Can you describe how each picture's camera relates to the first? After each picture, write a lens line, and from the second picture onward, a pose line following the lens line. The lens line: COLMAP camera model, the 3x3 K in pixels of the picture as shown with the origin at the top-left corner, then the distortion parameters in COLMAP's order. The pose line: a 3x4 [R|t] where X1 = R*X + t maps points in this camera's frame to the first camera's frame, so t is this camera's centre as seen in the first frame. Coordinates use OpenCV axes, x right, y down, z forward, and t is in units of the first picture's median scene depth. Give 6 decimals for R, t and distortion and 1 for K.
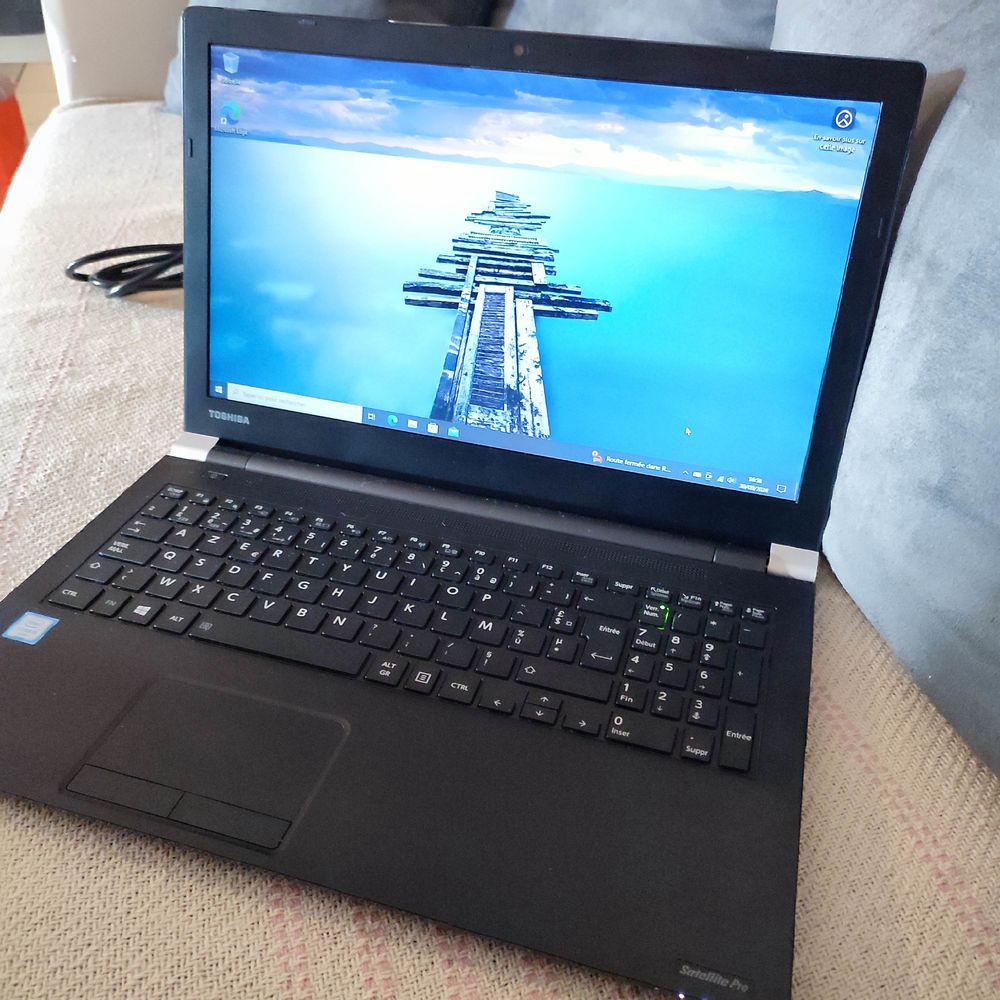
lens RADIAL K [[935.0, 0, 500.0], [0, 935.0, 500.0], [0, 0, 1]] dist [0.007162, -0.000354]
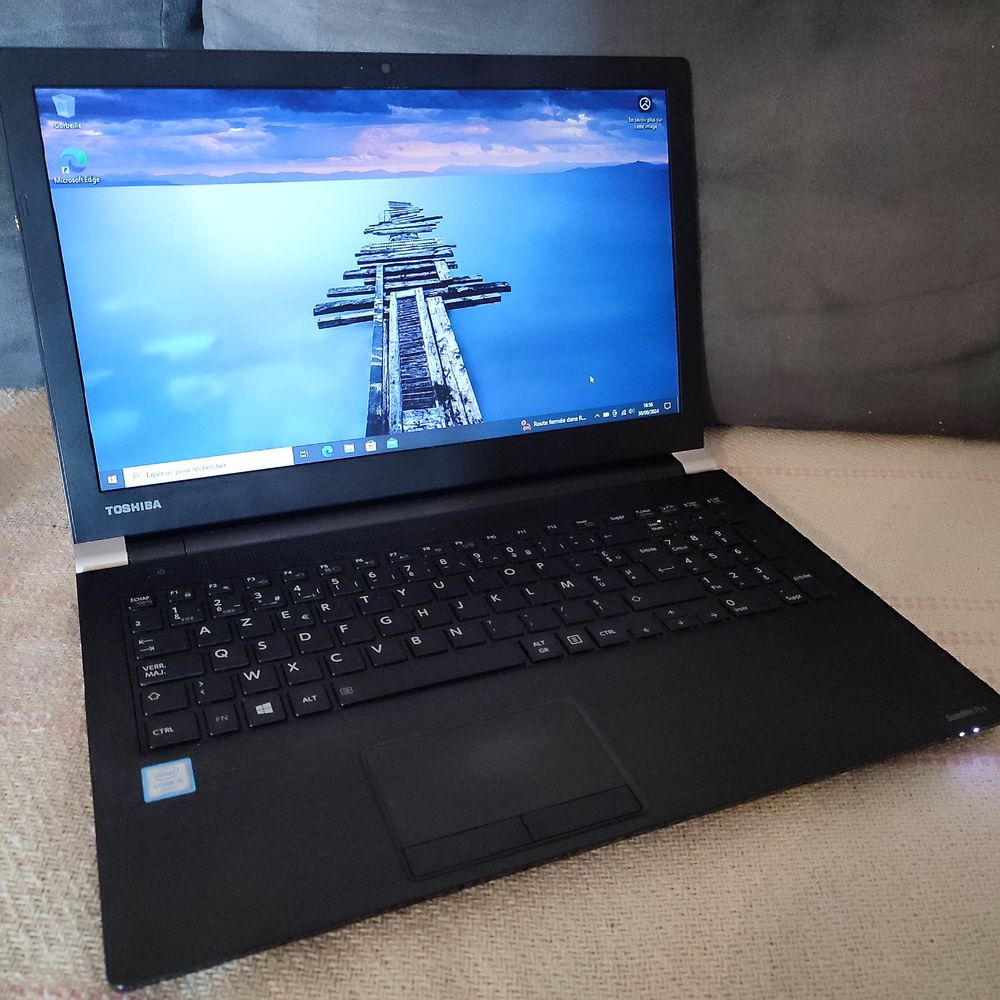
lens RADIAL K [[976.0, 0, 498.6], [0, 976.0, 452.5], [0, 0, 1]] dist [0.002036, 0.008569]
pose [[0.778960, -0.275788, 0.563171, -0.576352], [0.336157, 0.941798, -0.003758, -0.023376], [-0.529357, 0.192241, 0.826332, 0.097324]]
